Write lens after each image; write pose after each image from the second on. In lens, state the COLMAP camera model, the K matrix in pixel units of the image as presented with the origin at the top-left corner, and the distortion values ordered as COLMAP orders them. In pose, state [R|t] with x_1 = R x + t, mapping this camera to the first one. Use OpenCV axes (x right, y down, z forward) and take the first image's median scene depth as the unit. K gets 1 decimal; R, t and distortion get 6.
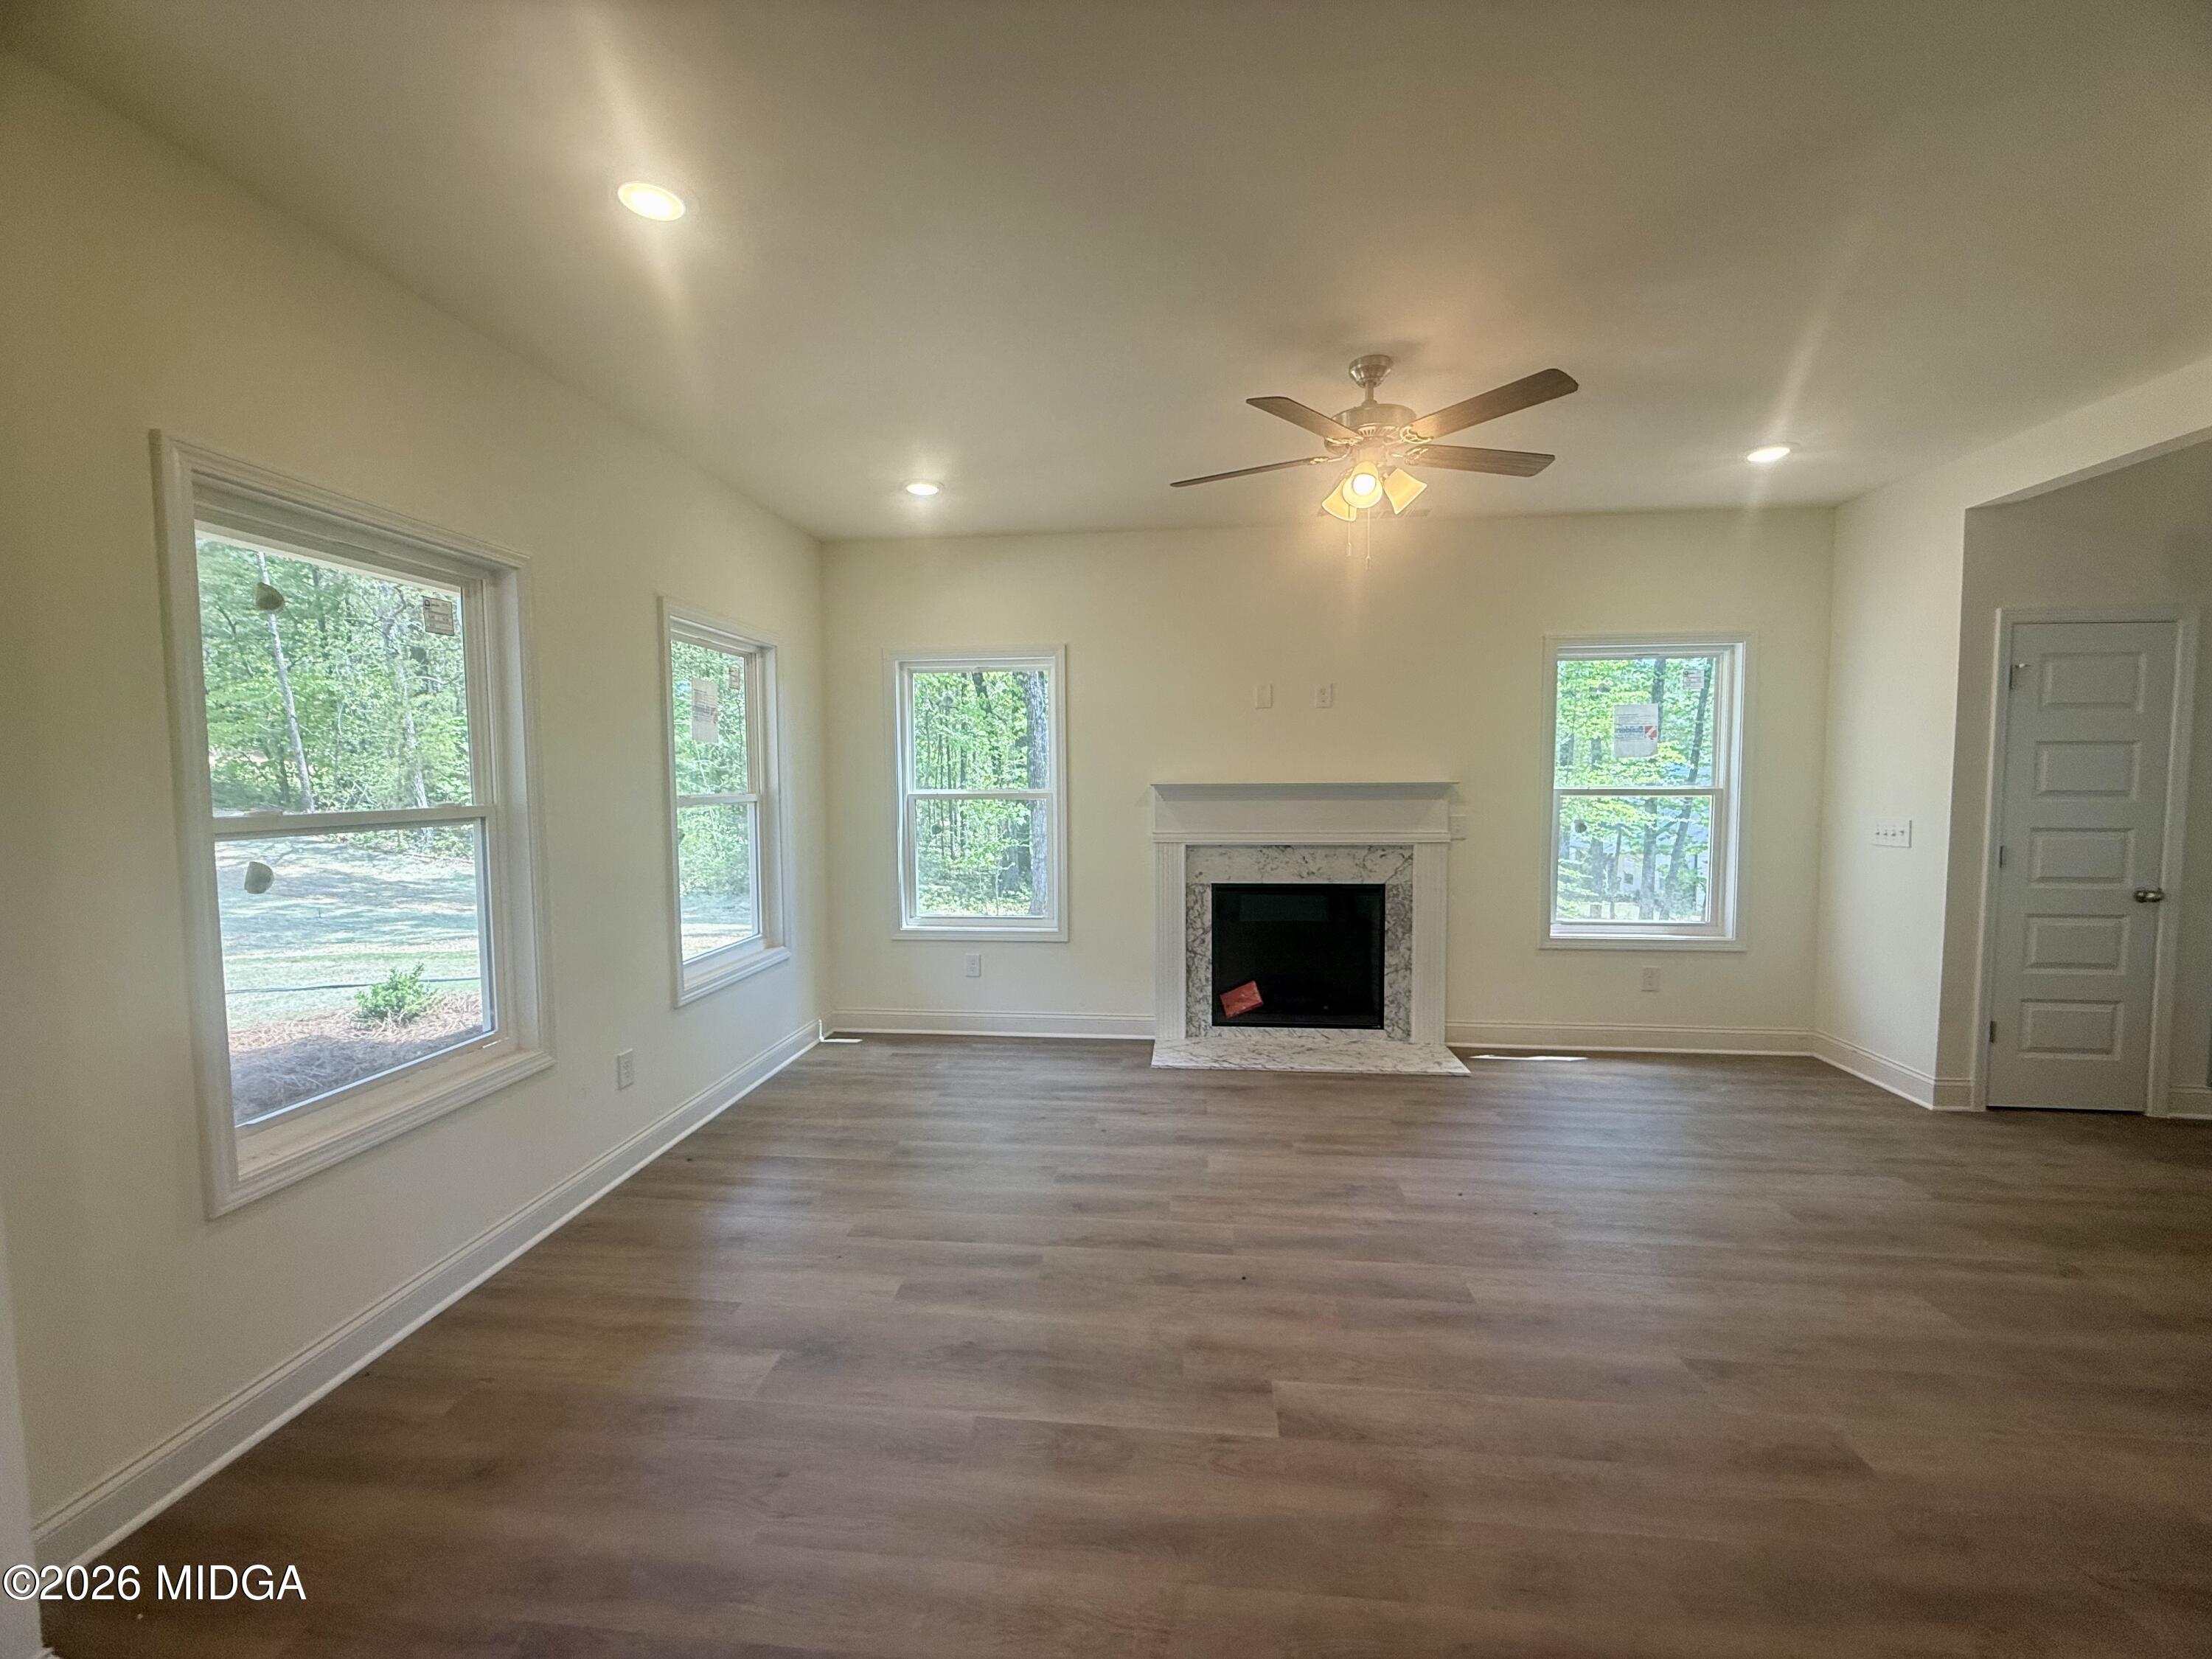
lens RADIAL K [[883.0, 0, 1106.0], [0, 883.0, 829.5], [0, 0, 1]] dist [0.000820, 0.000128]
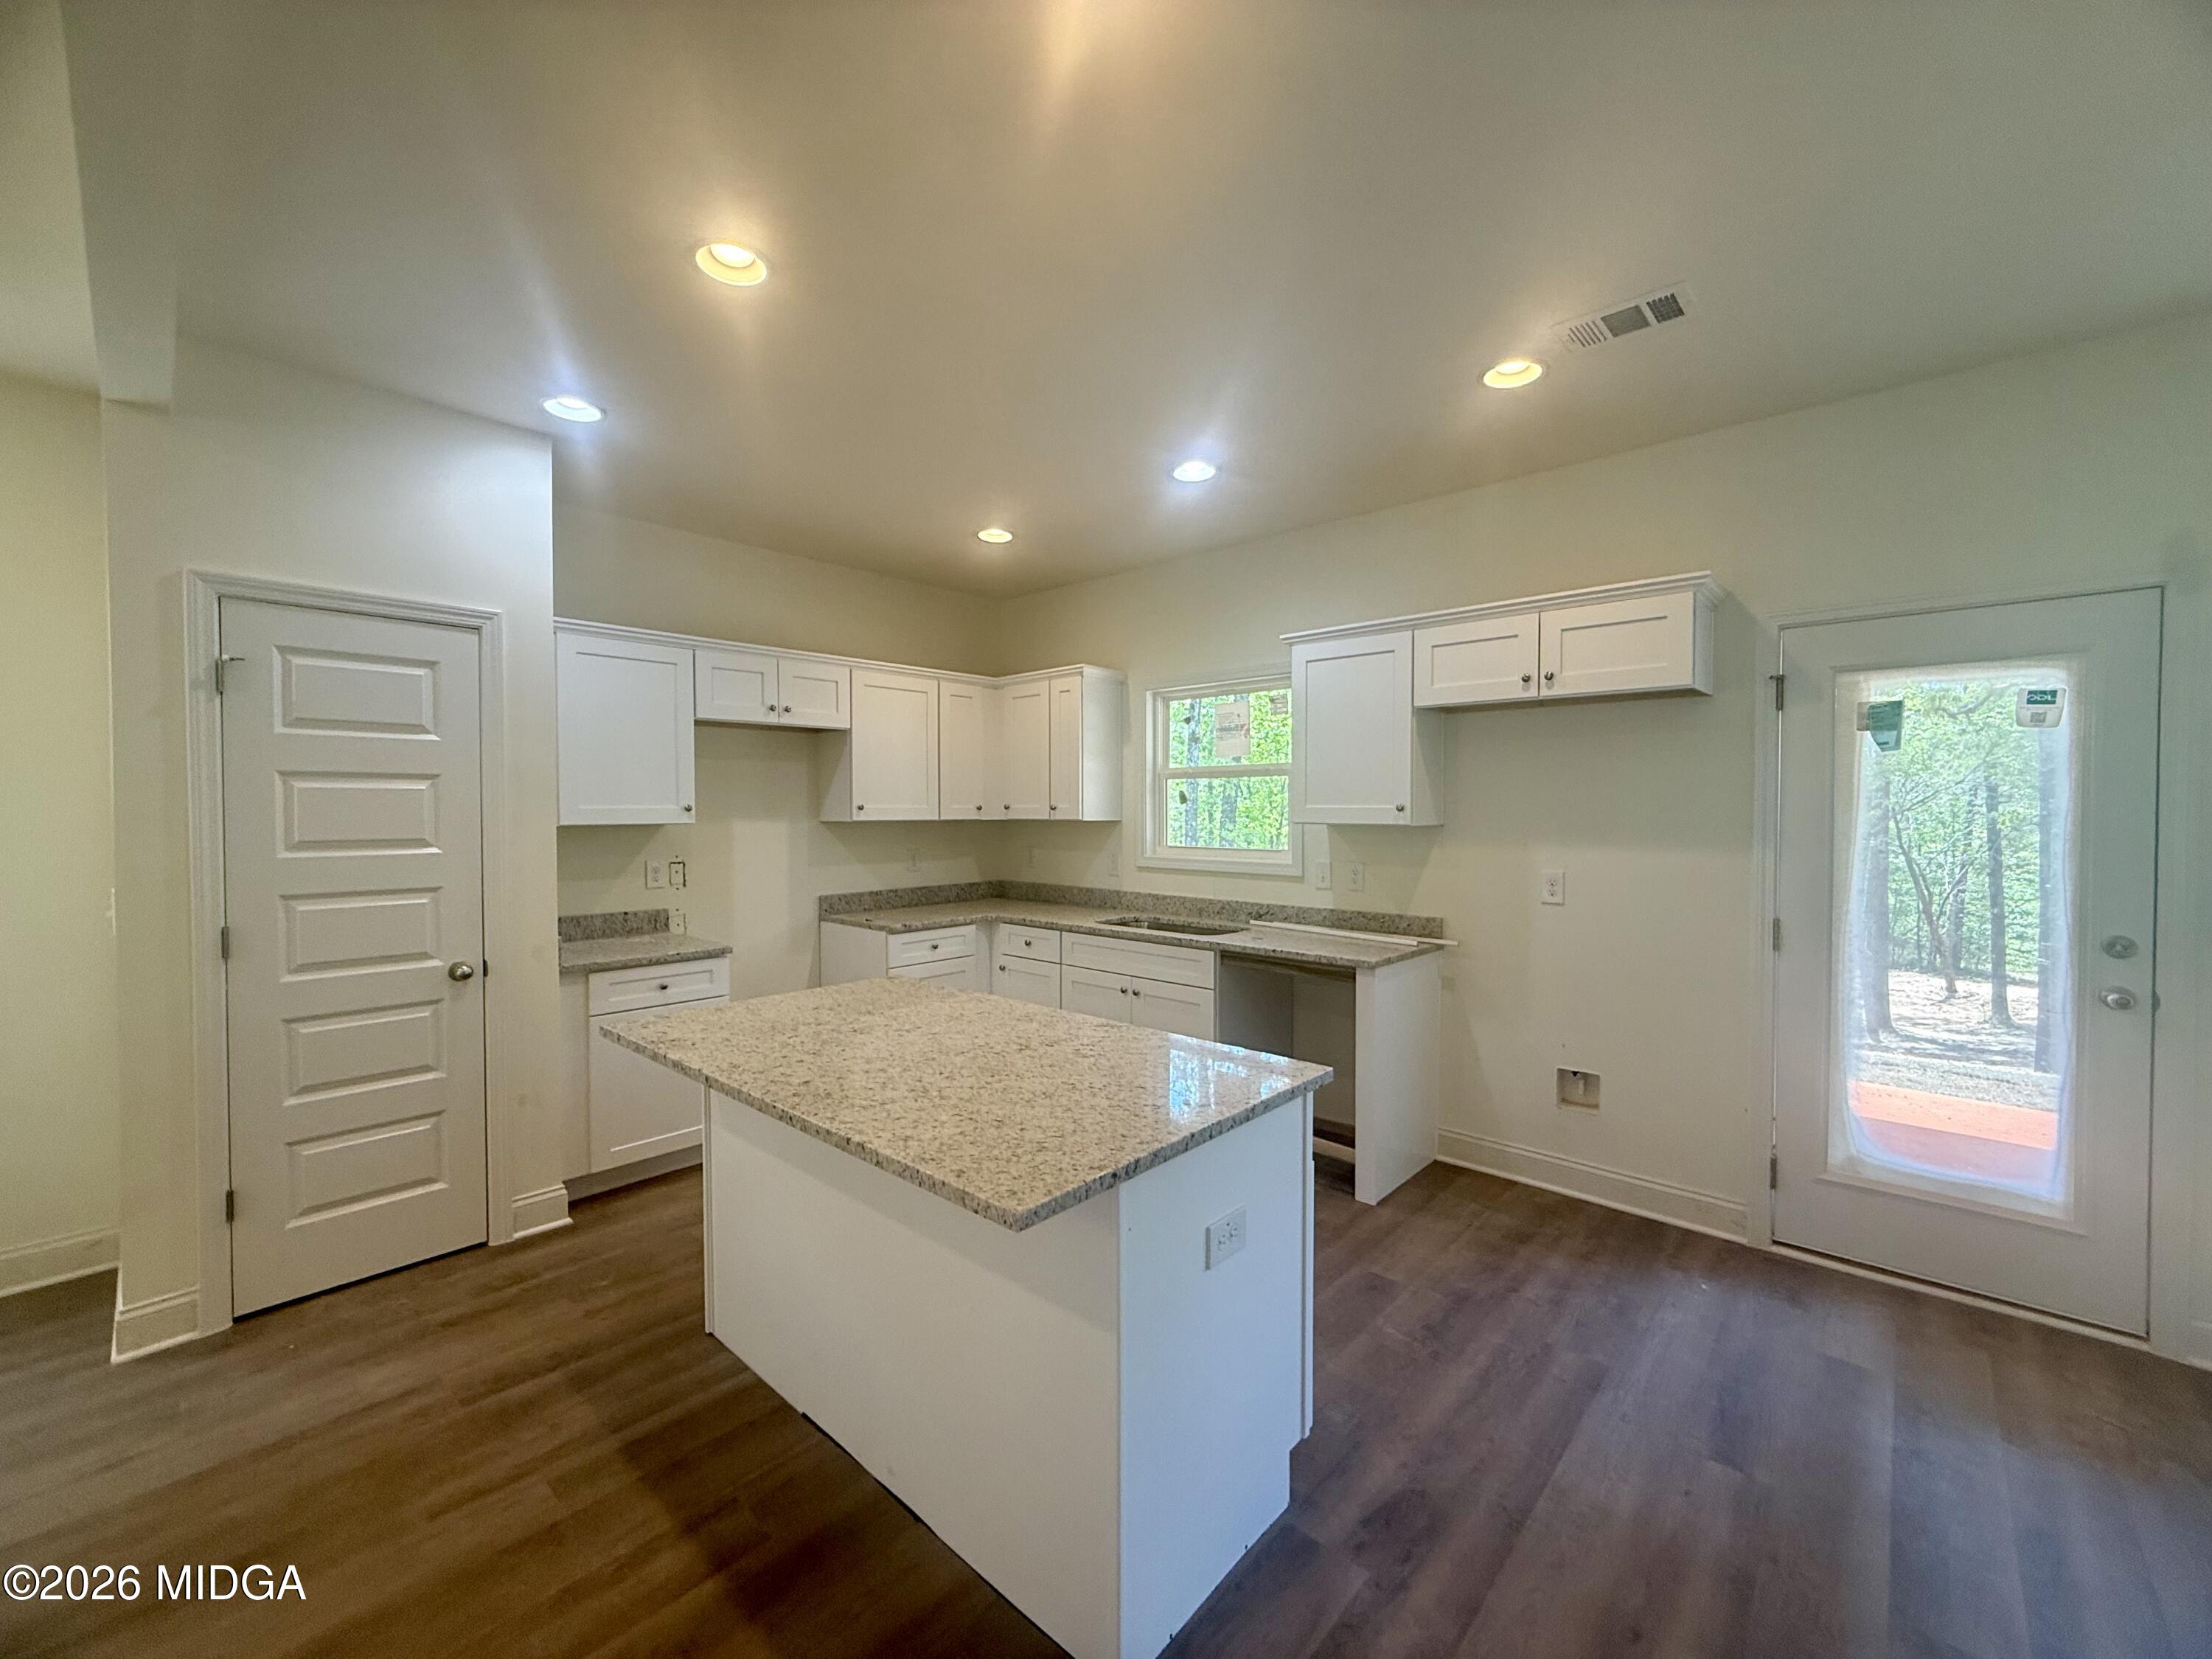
lens RADIAL K [[883.0, 0, 1106.0], [0, 883.0, 829.5], [0, 0, 1]] dist [0.000820, 0.000128]
pose [[0.588870, -0.011501, 0.808146, 0.866964], [0.045153, 0.998805, -0.018687, -0.011962], [-0.806966, 0.047494, 0.588686, 0.064190]]
